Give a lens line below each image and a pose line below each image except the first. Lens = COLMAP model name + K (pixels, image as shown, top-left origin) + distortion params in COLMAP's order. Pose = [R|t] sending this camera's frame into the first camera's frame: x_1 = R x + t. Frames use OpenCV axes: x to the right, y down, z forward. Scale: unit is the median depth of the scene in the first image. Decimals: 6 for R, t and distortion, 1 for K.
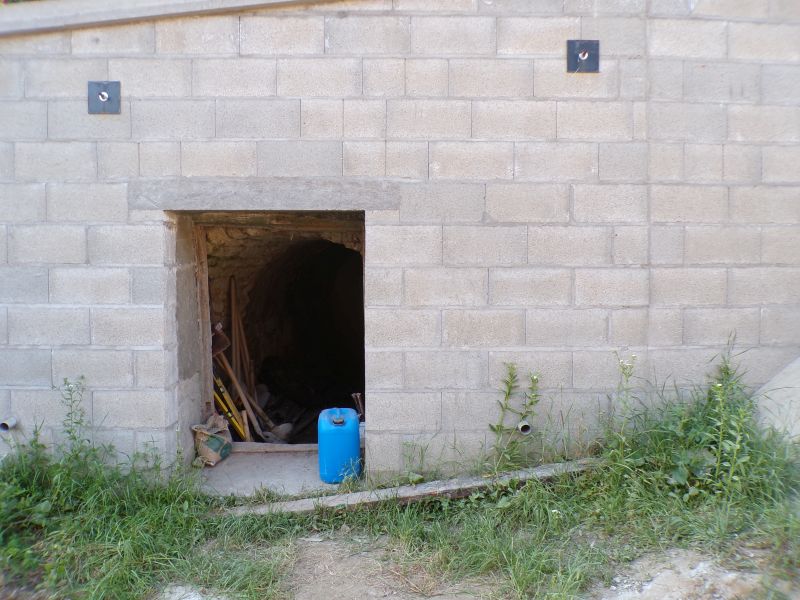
lens RADIAL K [[546.5, 0, 400.2], [0, 546.5, 299.5], [0, 0, 1]] dist [-0.028497, 0.008531]
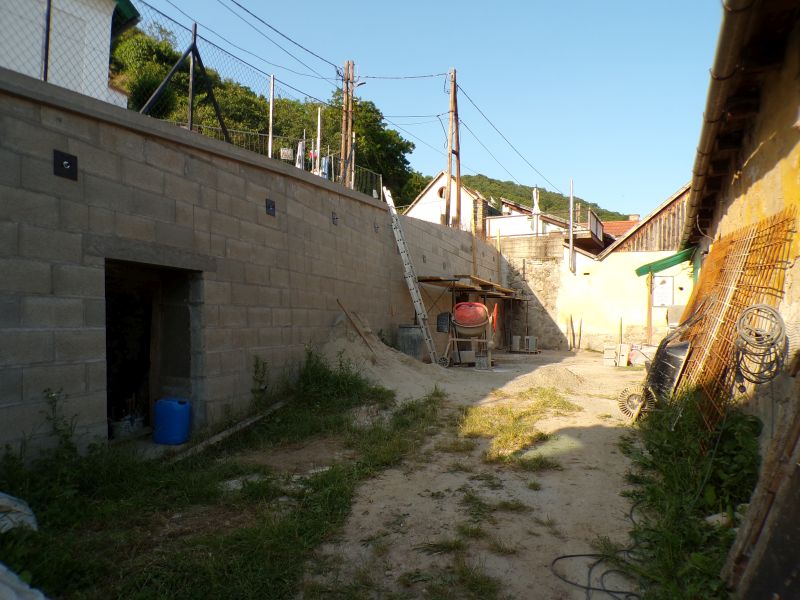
lens RADIAL K [[546.5, 0, 399.9], [0, 546.5, 299.6], [0, 0, 1]] dist [-0.028497, 0.008531]
pose [[0.324478, 0.037915, 0.945133, -1.478141], [0.081273, 0.994384, -0.067793, 0.091993], [-0.942395, 0.098812, 0.319574, -0.120332]]
